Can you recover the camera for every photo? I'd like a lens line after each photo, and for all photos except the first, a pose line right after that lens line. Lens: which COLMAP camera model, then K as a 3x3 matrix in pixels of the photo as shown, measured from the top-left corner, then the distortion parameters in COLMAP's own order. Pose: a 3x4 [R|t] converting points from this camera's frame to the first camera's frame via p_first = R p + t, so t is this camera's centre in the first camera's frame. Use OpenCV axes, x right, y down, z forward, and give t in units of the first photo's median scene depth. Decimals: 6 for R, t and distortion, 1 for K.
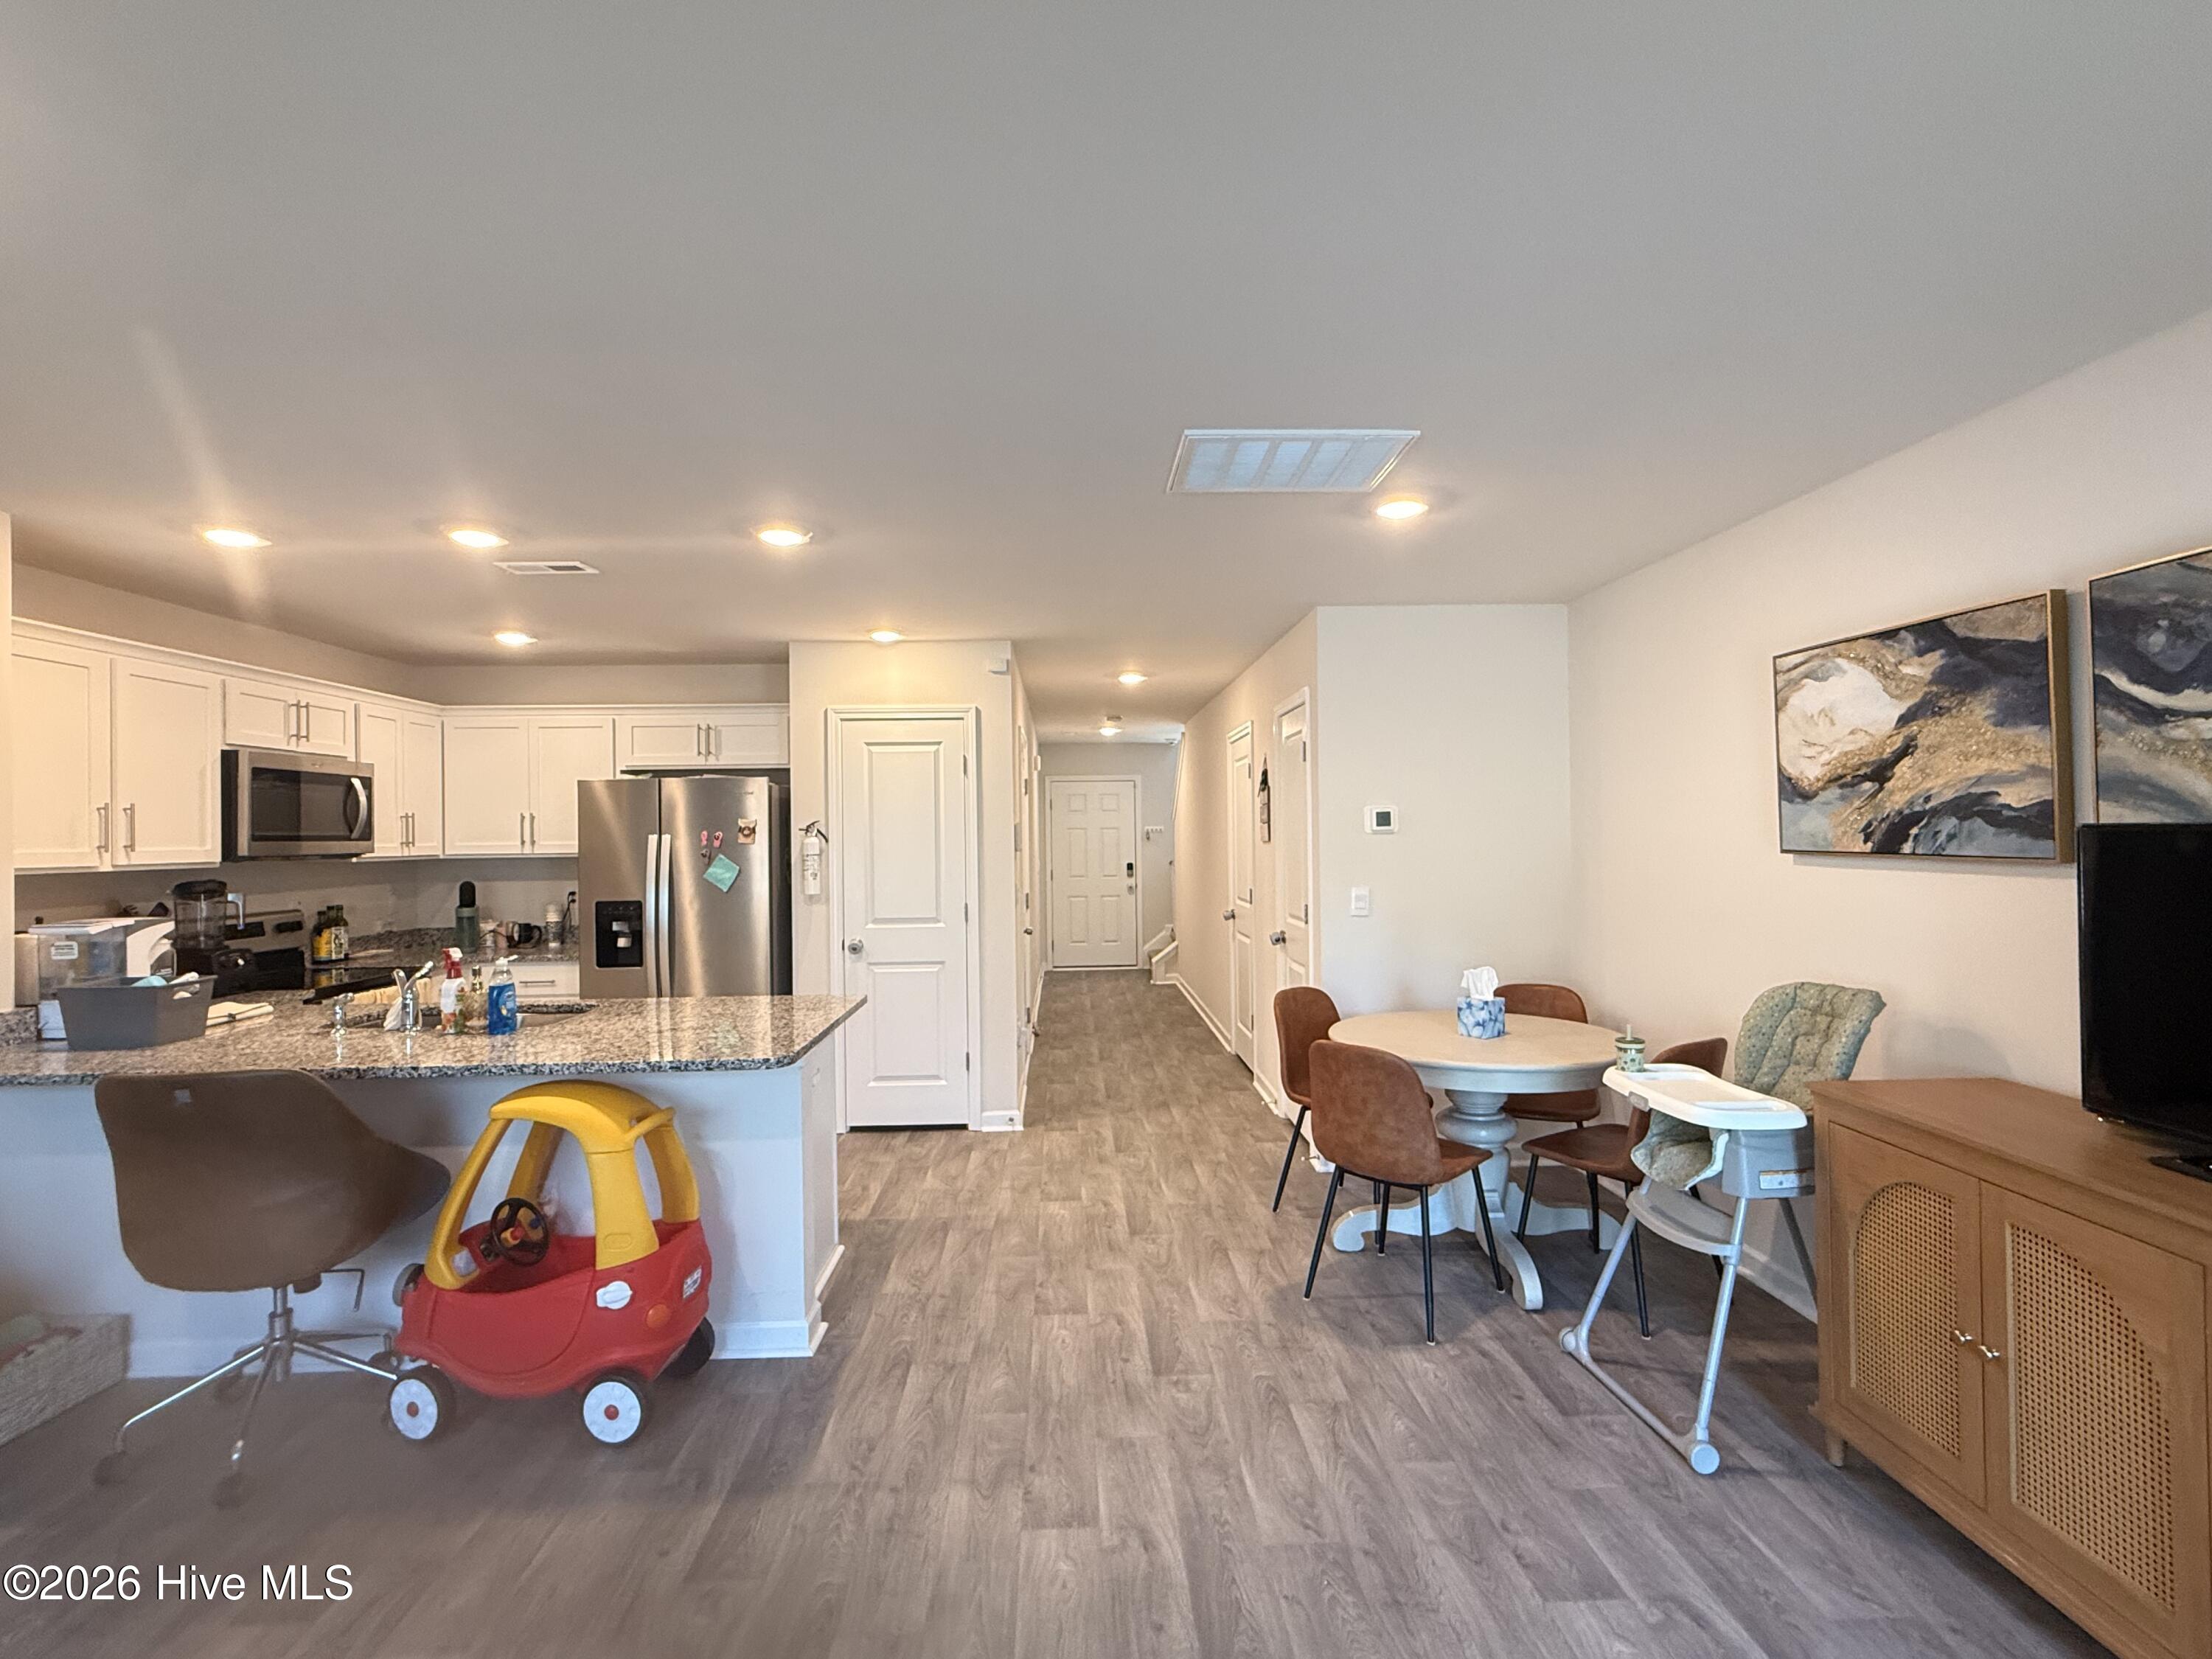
lens RADIAL K [[1048.9, 0, 1106.0], [0, 1048.9, 829.5], [0, 0, 1]] dist [-0.003739, -0.000276]
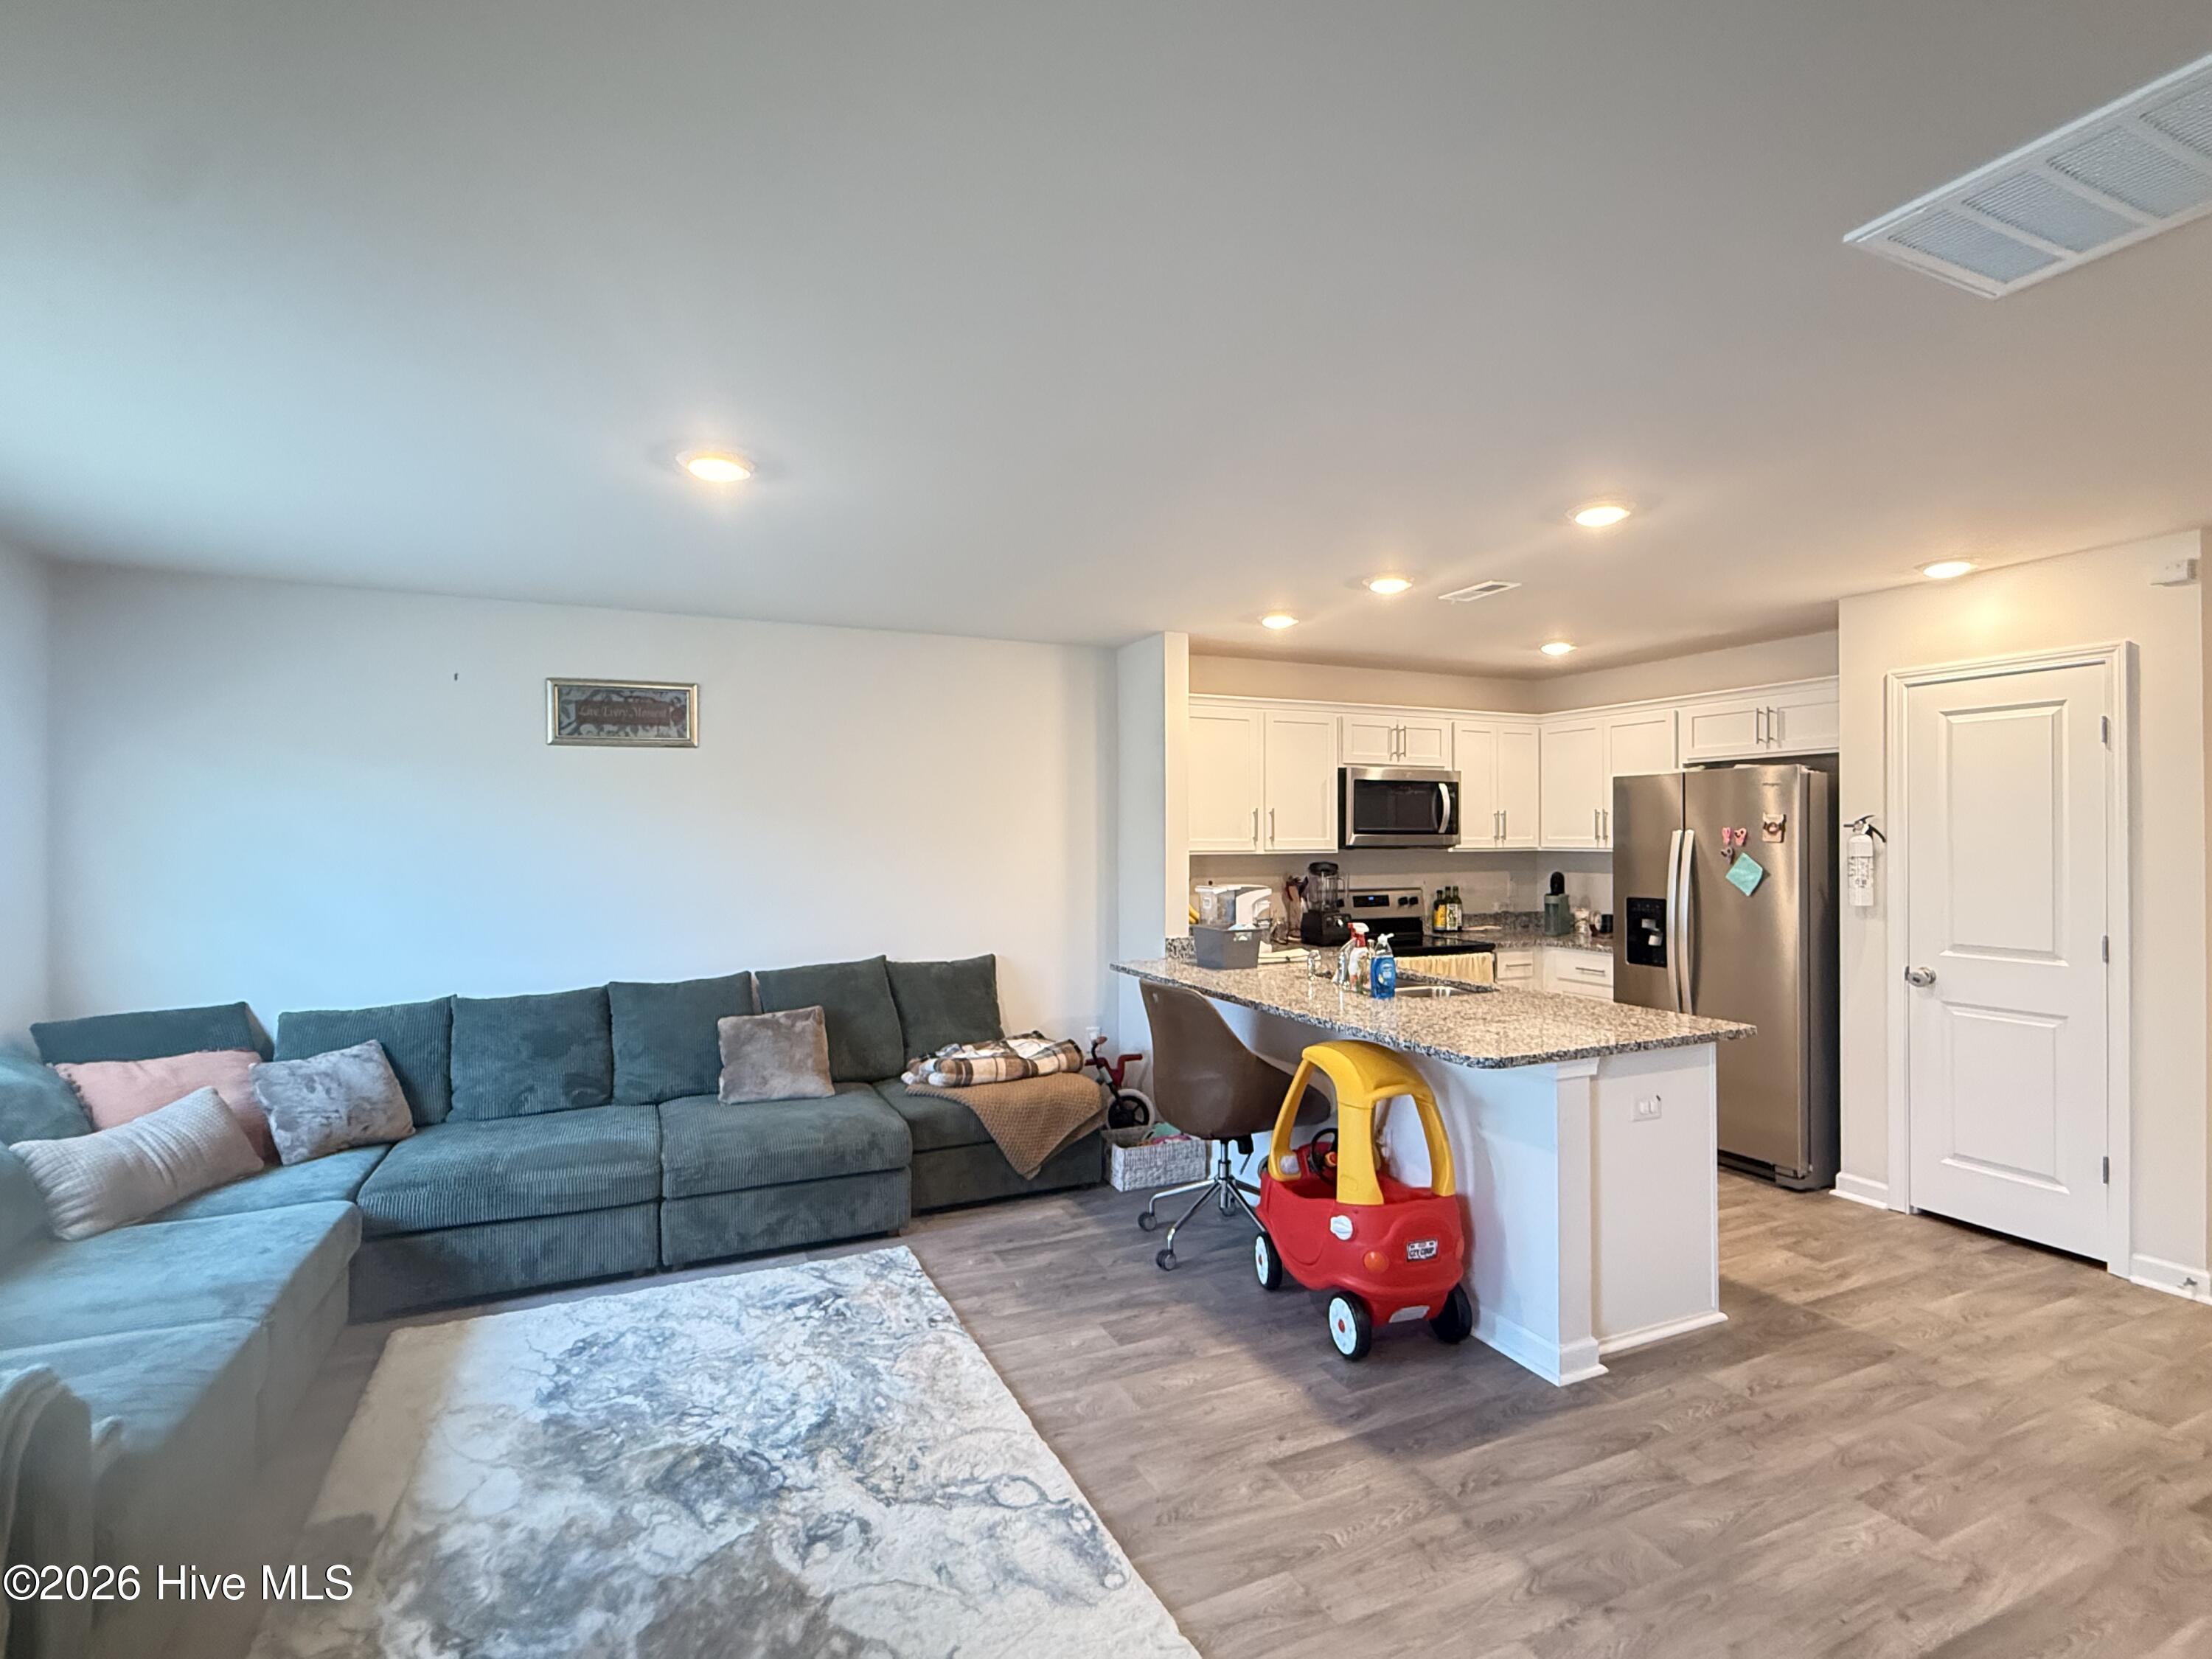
lens RADIAL K [[1048.9, 0, 1106.0], [0, 1048.9, 829.5], [0, 0, 1]] dist [-0.003739, -0.000276]
pose [[0.379581, 0.005610, -0.925142, 0.259281], [0.002256, 0.999973, 0.006990, -0.004562], [0.925156, -0.004740, 0.379558, 0.157660]]
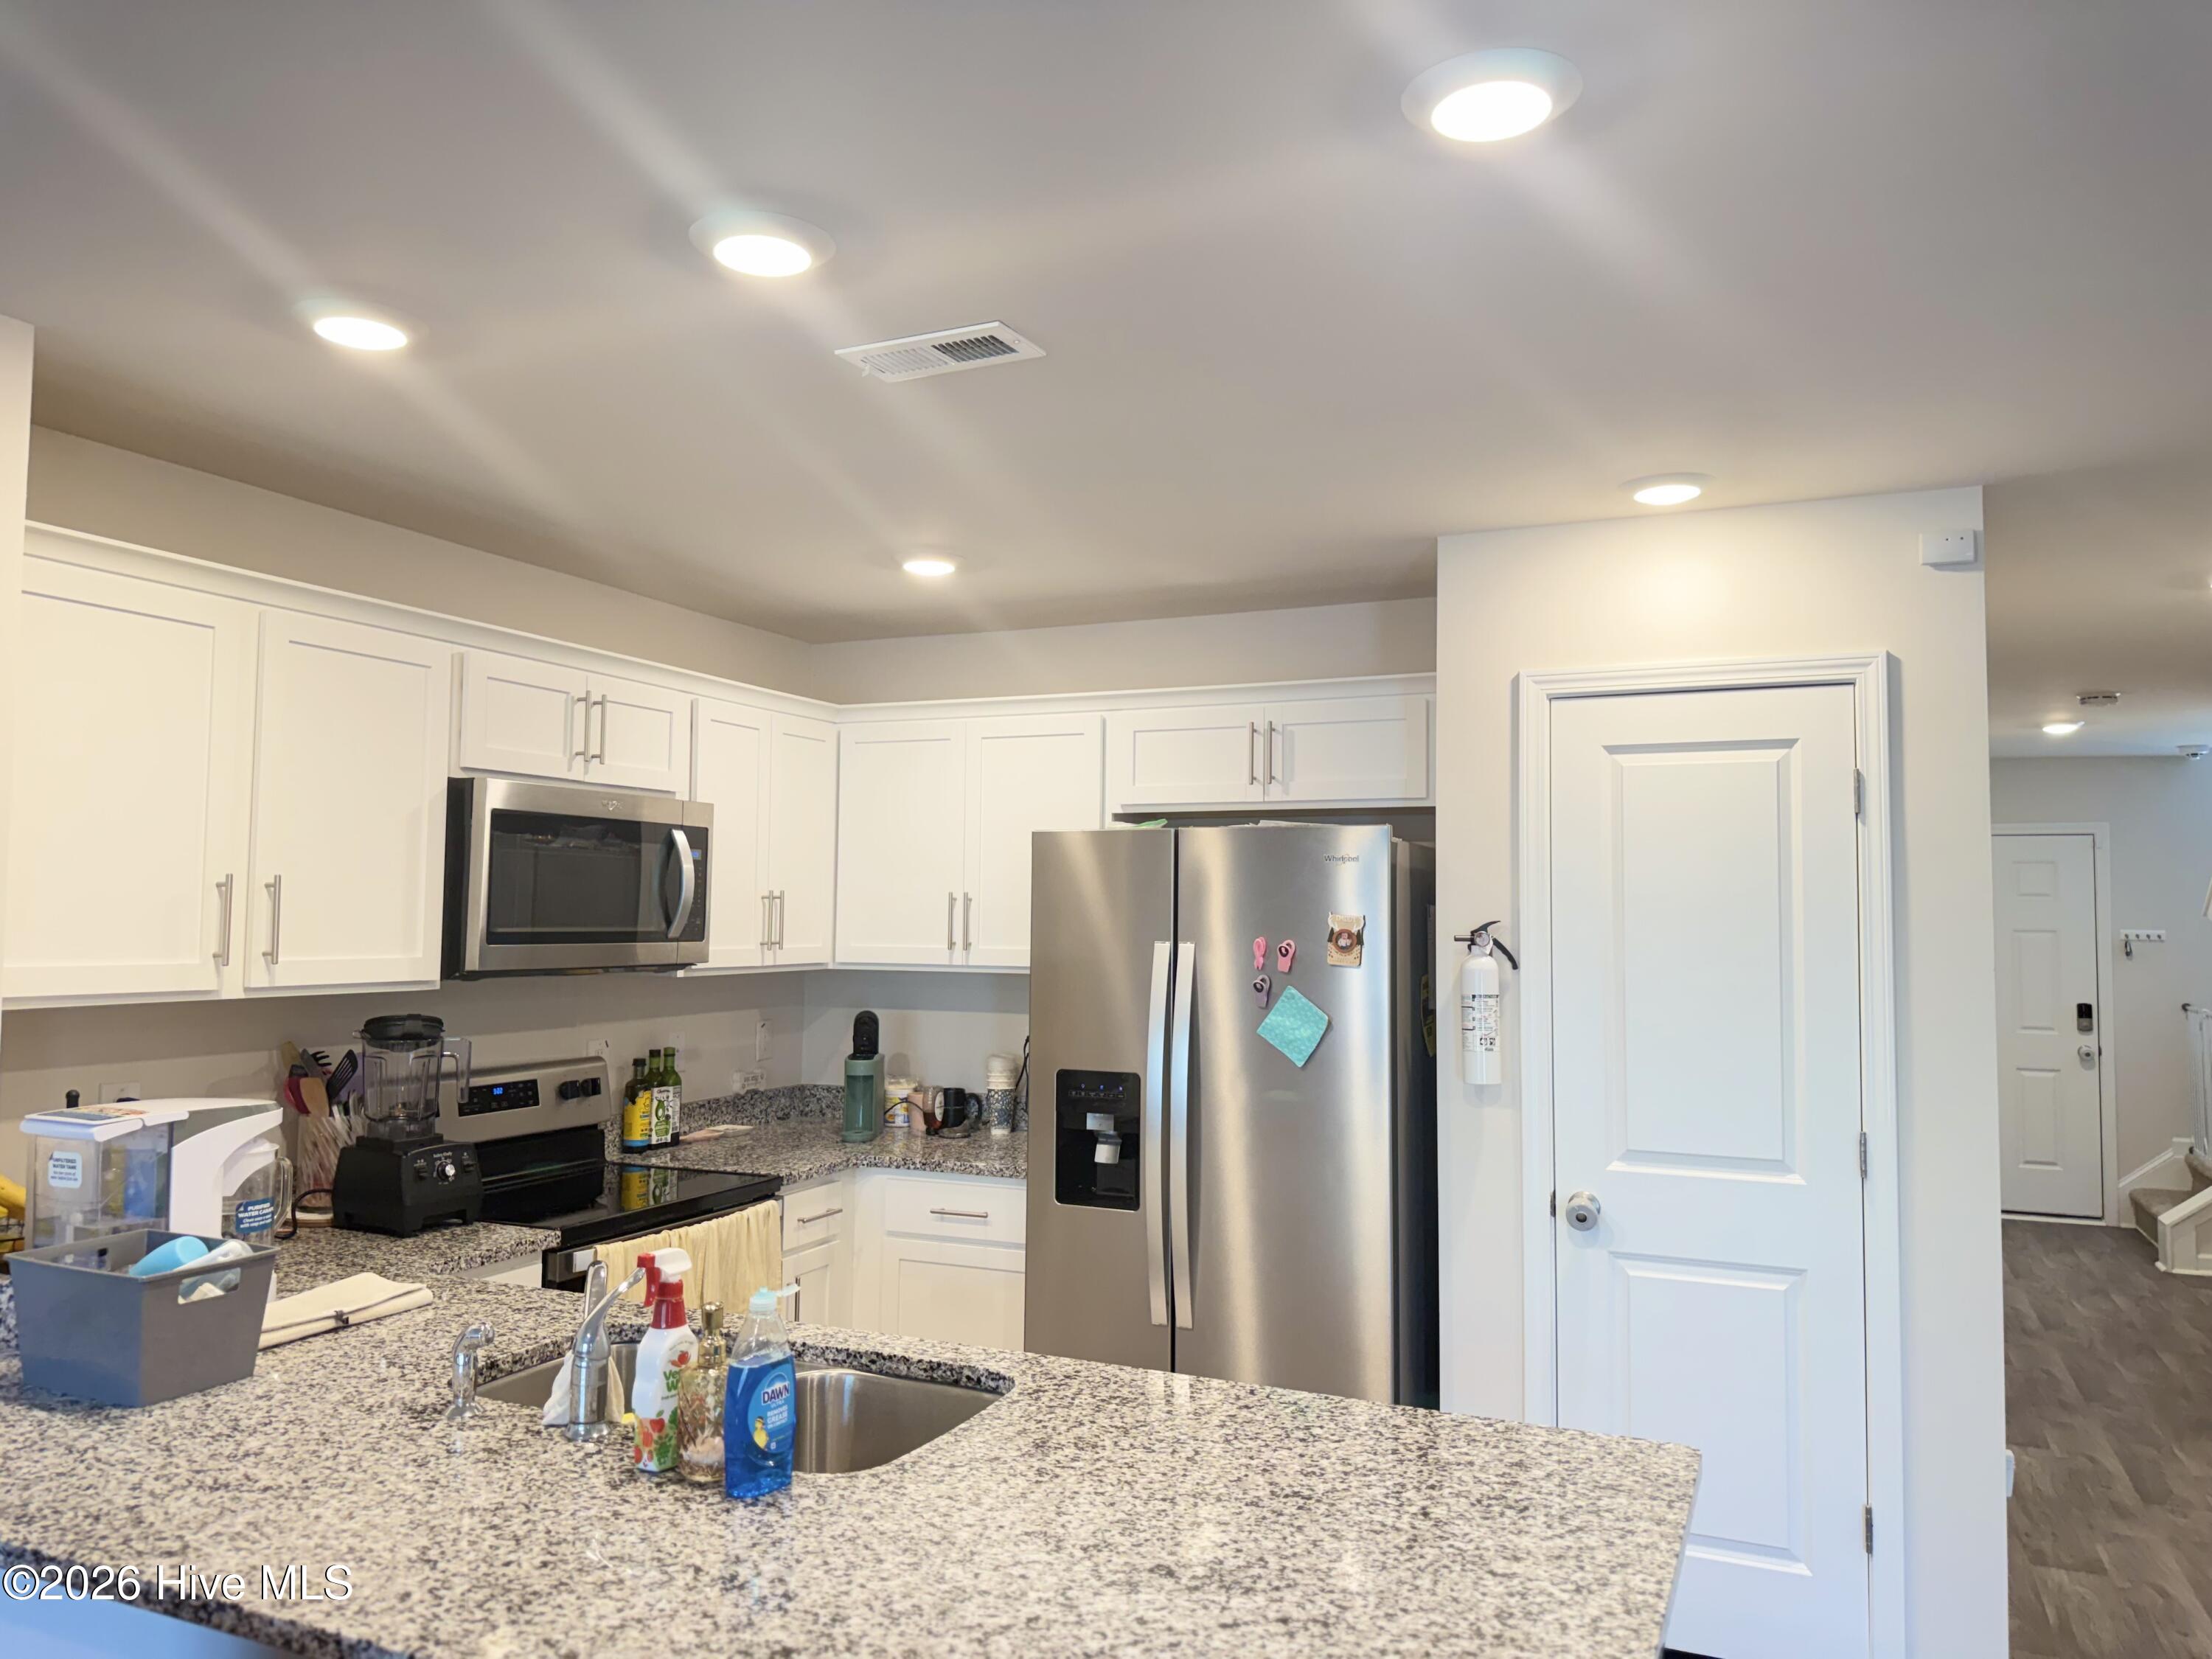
lens RADIAL K [[1560.6, 0, 1106.0], [0, 1560.6, 829.5], [0, 0, 1]] dist [0.150962, -0.271469]
pose [[0.894204, -0.003124, -0.447650, -0.126430], [-0.019487, 0.998756, -0.045896, -0.013855], [0.447236, 0.049763, 0.893030, 0.329418]]
